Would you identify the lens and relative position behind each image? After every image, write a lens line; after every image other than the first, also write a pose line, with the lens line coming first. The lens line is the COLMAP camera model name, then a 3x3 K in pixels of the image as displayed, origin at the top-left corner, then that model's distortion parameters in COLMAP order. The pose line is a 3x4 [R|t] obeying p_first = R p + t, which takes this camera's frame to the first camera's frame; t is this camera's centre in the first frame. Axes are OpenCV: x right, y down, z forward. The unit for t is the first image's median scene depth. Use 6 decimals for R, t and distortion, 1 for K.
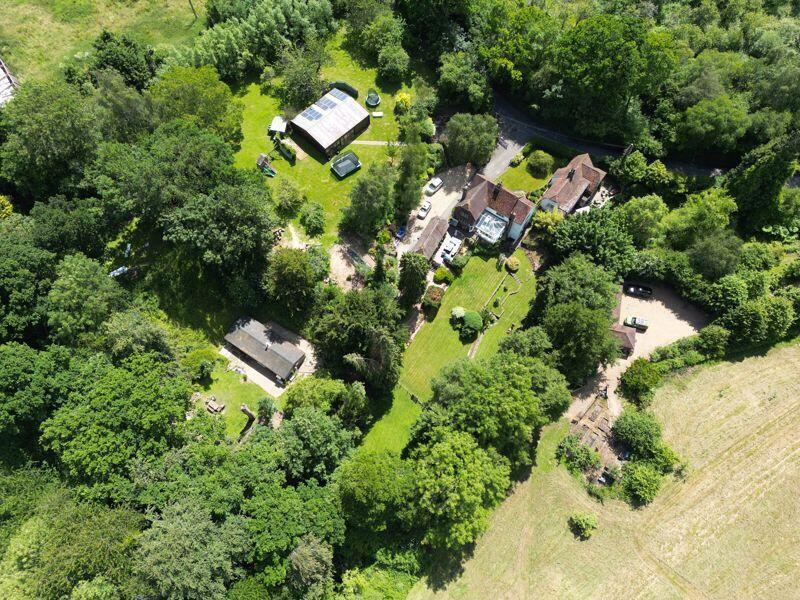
lens RADIAL K [[567.3, 0, 400.0], [0, 567.3, 300.0], [0, 0, 1]] dist [0.057038, -0.003882]
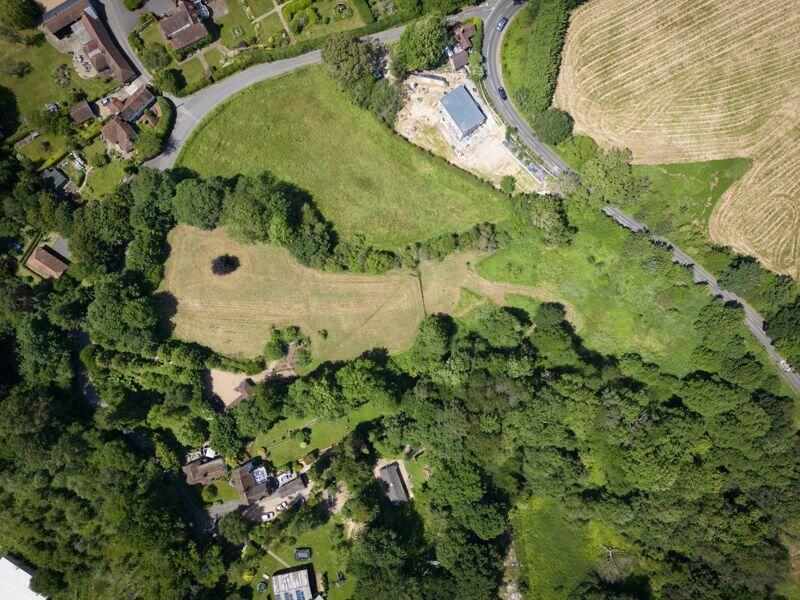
lens RADIAL K [[567.3, 0, 400.0], [0, 567.3, 300.0], [0, 0, 1]] dist [0.057038, -0.003882]
pose [[-0.818239, -0.574794, -0.009793, 0.141006], [0.507839, -0.730700, 0.456263, -0.350769], [-0.269413, 0.368359, 0.889791, -1.050262]]
